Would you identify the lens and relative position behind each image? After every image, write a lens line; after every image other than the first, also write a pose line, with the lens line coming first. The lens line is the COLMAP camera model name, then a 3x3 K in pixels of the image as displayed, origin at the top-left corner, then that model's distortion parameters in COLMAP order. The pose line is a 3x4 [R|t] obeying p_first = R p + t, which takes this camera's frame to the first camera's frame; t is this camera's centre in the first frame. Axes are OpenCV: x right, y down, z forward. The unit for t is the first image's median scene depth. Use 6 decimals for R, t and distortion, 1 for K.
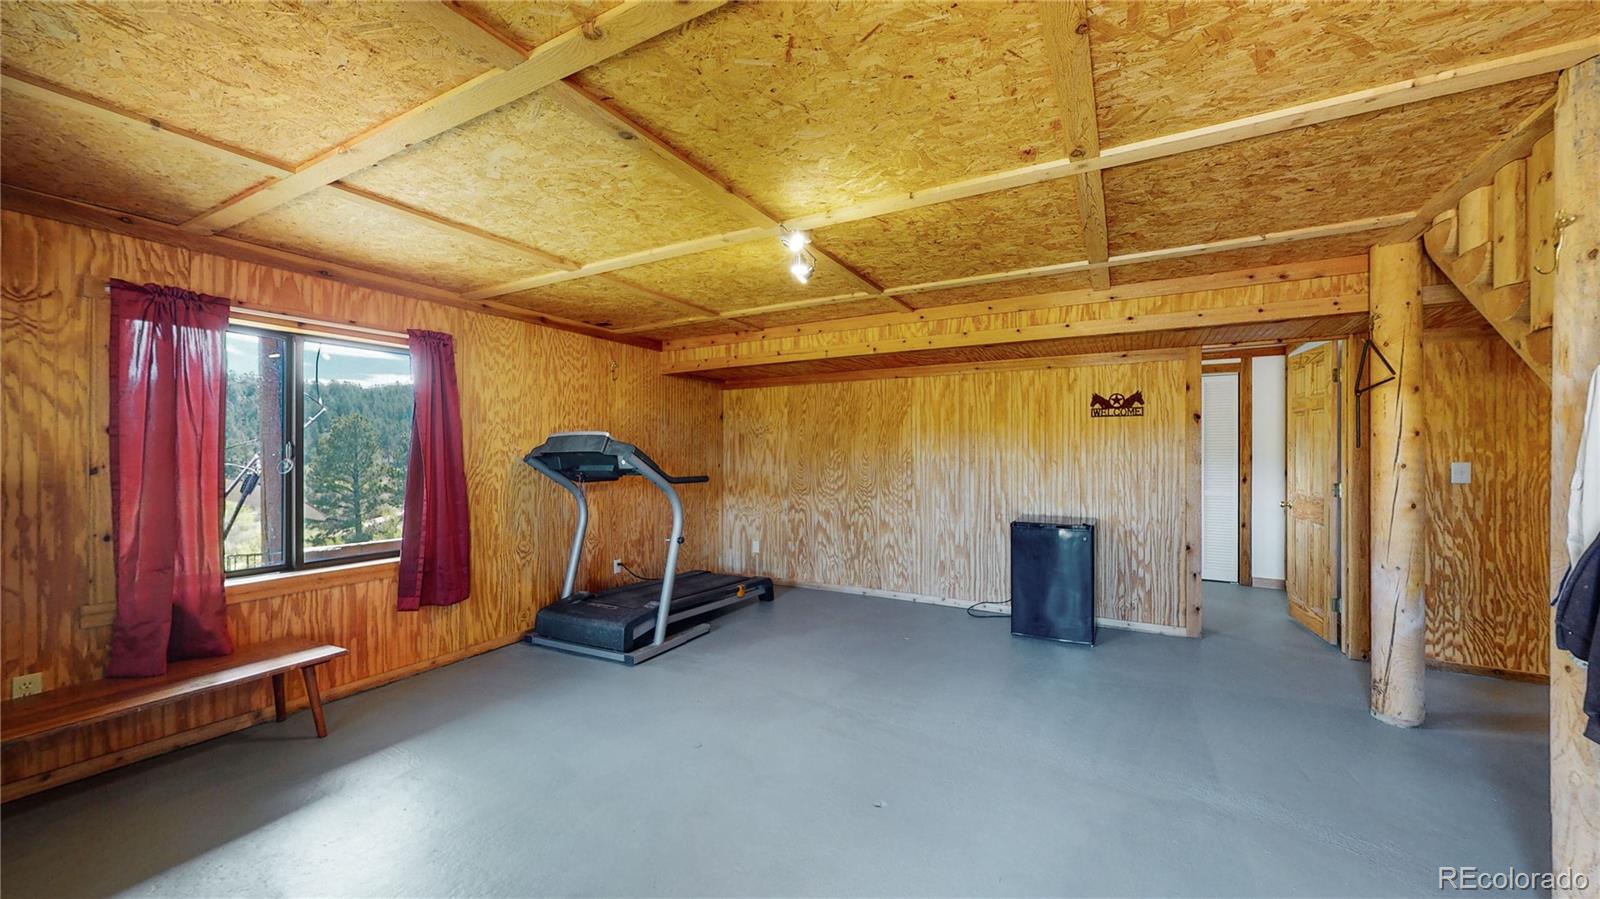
lens RADIAL K [[587.5, 0, 802.6], [0, 587.5, 446.0], [0, 0, 1]] dist [0.001893, 0.000572]
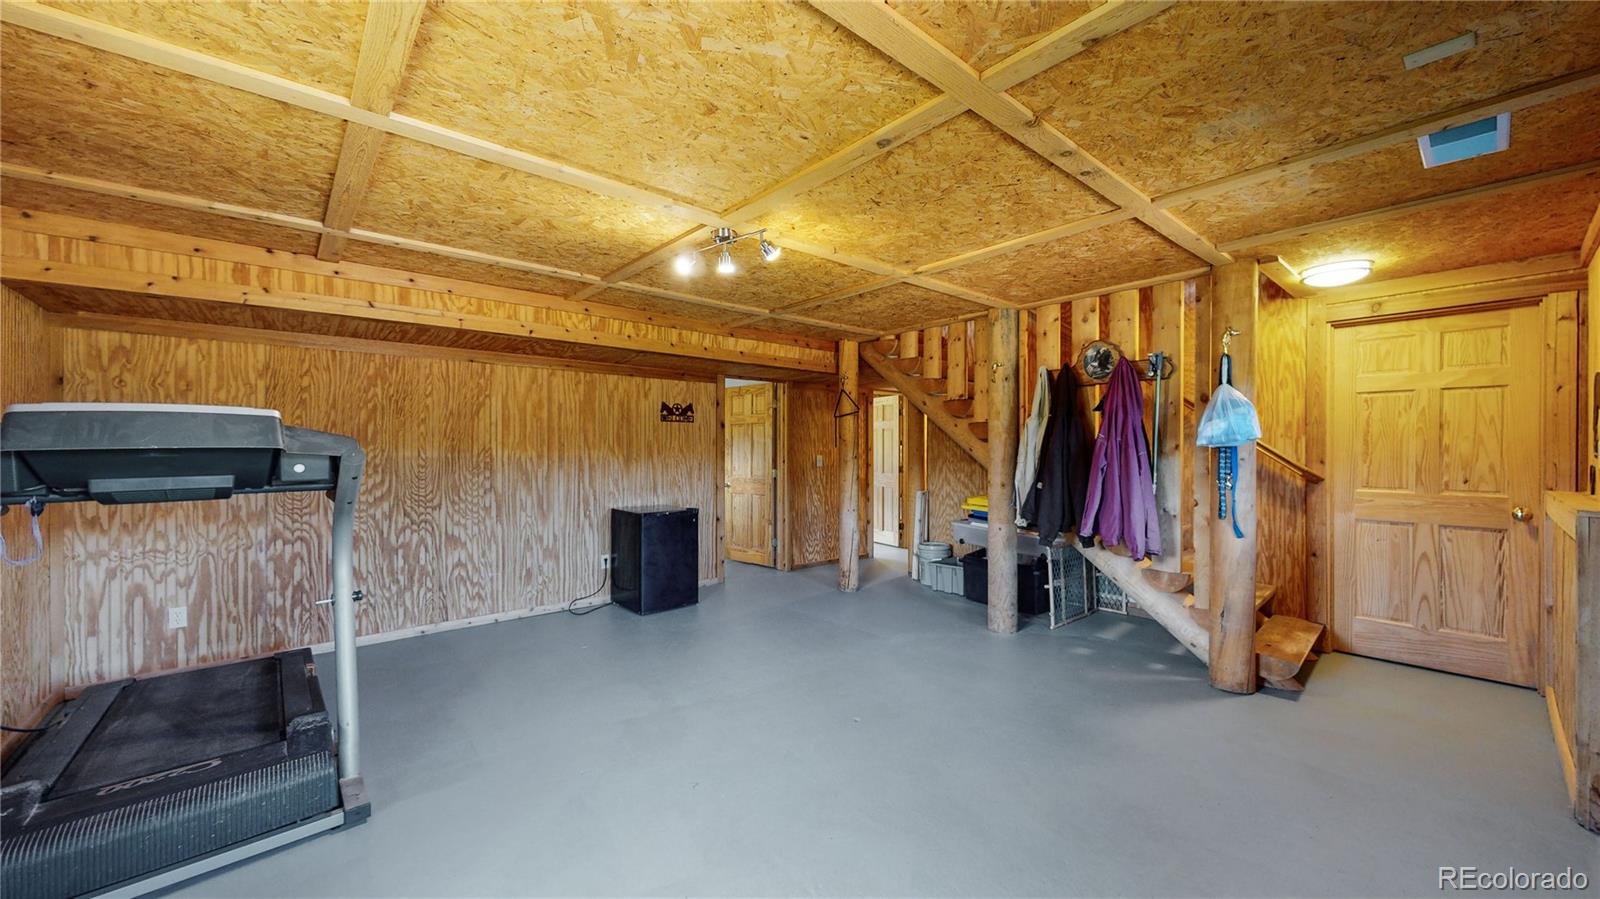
lens RADIAL K [[587.5, 0, 805.9], [0, 587.5, 453.7], [0, 0, 1]] dist [0.001893, 0.000572]
pose [[0.341807, -0.005422, 0.939754, -0.476845], [-0.009353, 0.999914, 0.009170, 0.002942], [-0.939723, -0.011924, 0.341727, 0.277862]]
